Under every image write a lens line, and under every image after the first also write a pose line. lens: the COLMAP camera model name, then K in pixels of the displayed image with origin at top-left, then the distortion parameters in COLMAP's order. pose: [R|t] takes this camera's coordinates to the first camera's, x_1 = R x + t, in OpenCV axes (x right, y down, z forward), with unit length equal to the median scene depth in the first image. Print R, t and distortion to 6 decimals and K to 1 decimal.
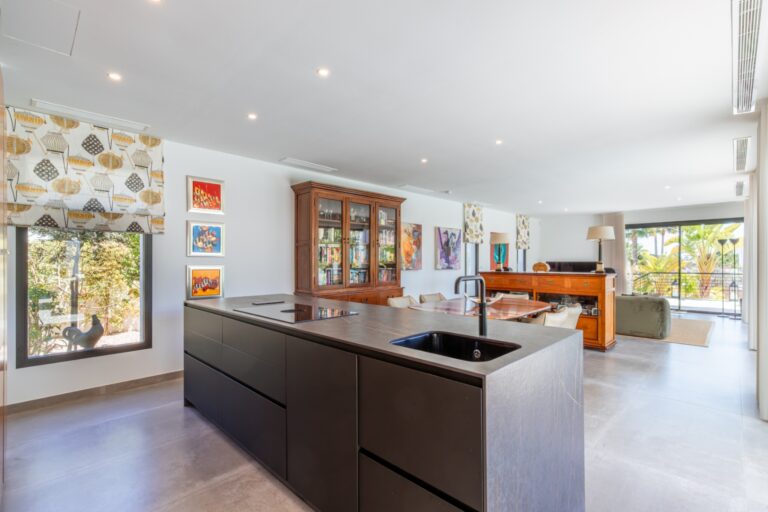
lens RADIAL K [[349.0, 0, 381.5], [0, 349.0, 259.1], [0, 0, 1]] dist [-0.002366, -0.000641]
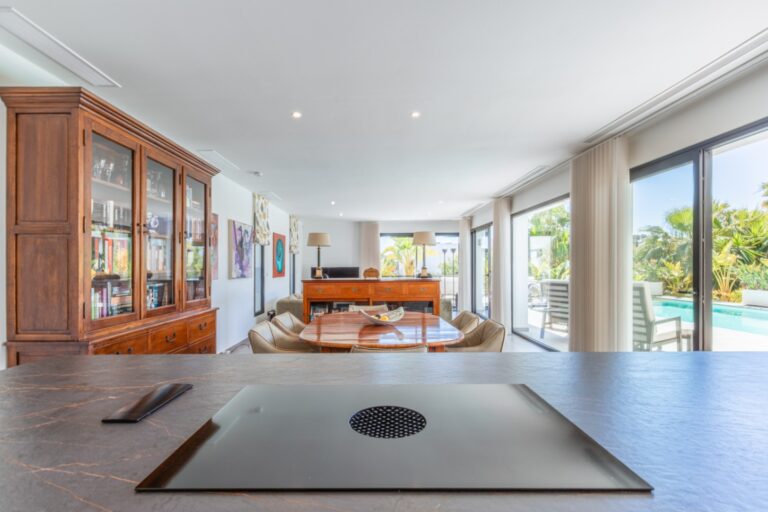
lens RADIAL K [[369.4, 0, 385.5], [0, 369.4, 267.3], [0, 0, 1]] dist [0.003000, -0.000161]
pose [[0.704102, -0.005128, 0.710081, -0.176086], [0.000623, 0.999978, 0.006603, 0.001439], [-0.710099, -0.004207, 0.704090, 0.257394]]
